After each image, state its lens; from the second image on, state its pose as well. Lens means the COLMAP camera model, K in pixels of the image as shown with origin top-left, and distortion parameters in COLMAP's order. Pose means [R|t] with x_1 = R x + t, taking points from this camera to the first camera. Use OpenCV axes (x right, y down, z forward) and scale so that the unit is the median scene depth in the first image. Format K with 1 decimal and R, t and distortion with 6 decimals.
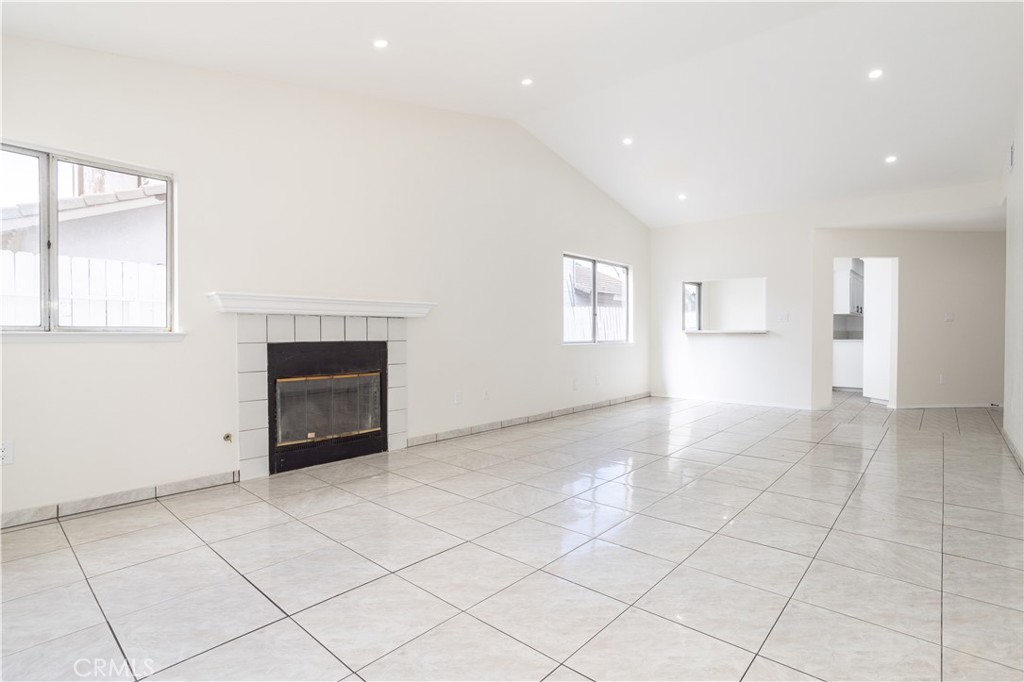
lens RADIAL K [[500.2, 0, 519.2], [0, 500.2, 344.2], [0, 0, 1]] dist [-0.028677, 0.013680]
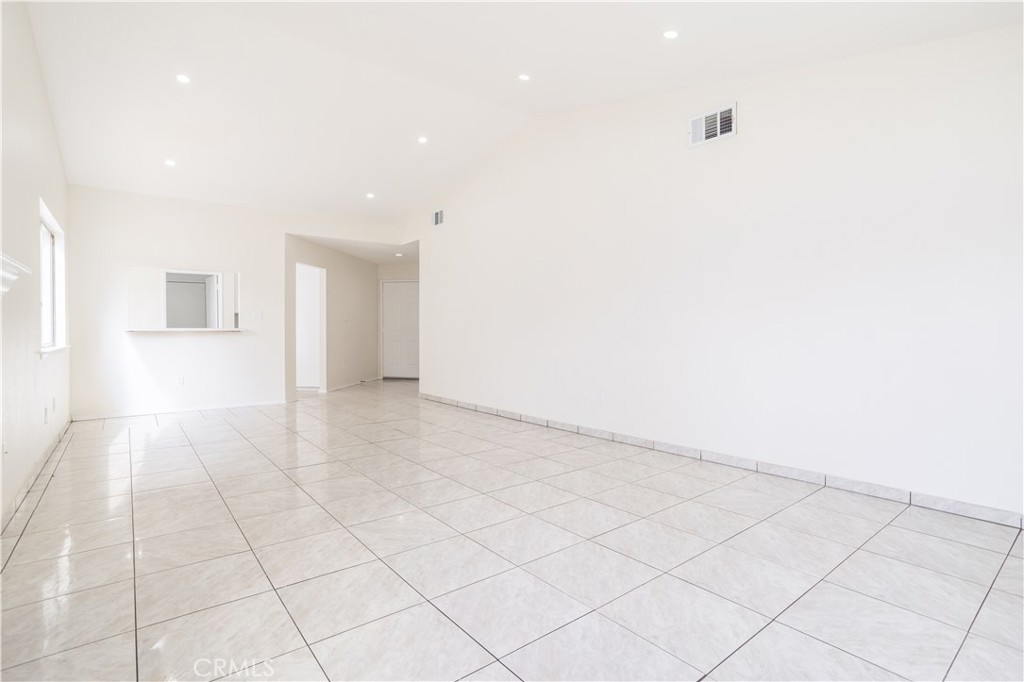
lens RADIAL K [[500.2, 0, 519.8], [0, 500.2, 330.5], [0, 0, 1]] dist [-0.028677, 0.013680]
pose [[0.183771, -0.000935, 0.982969, -0.702860], [0.028442, 0.999586, -0.004367, -0.010167], [-0.982557, 0.028760, 0.183722, 0.603943]]
